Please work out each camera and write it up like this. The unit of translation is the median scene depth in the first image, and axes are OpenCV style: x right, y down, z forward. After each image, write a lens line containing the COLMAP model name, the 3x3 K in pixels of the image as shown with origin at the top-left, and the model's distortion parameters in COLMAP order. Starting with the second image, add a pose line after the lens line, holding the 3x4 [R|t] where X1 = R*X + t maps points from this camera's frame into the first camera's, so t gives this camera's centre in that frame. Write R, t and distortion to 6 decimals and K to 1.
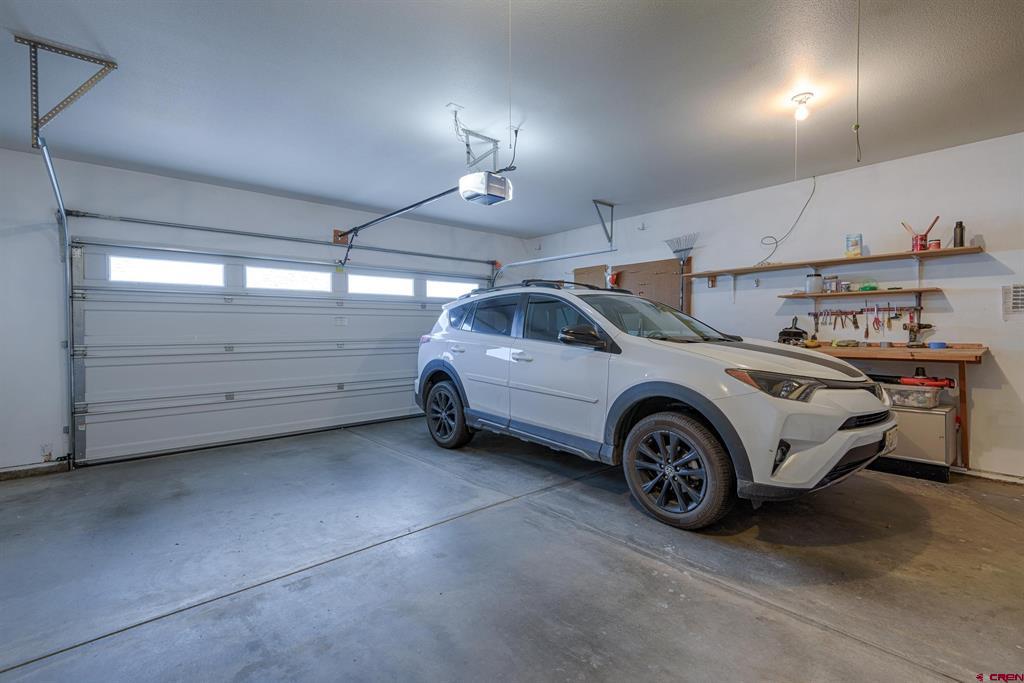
lens RADIAL K [[461.8, 0, 518.3], [0, 461.8, 334.0], [0, 0, 1]] dist [0.034738, -0.020199]
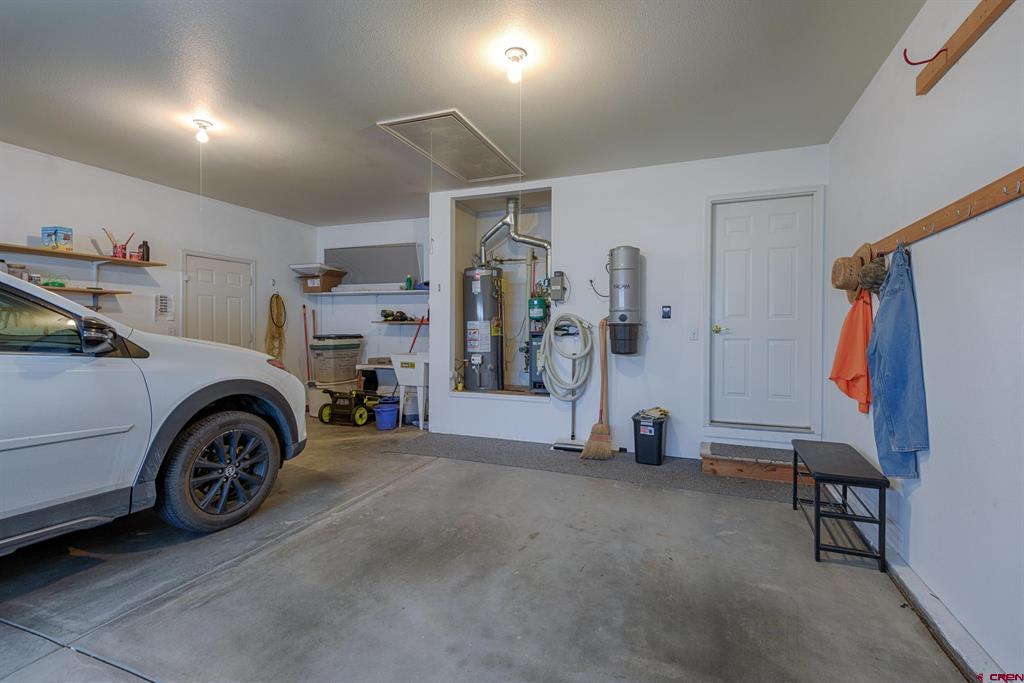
lens RADIAL K [[461.8, 0, 518.3], [0, 461.8, 334.0], [0, 0, 1]] dist [0.034738, -0.020199]
pose [[-0.461673, -0.007530, 0.887018, -0.798054], [0.009324, 0.999868, 0.013341, 0.000754], [-0.887001, 0.014430, -0.461542, 0.890802]]
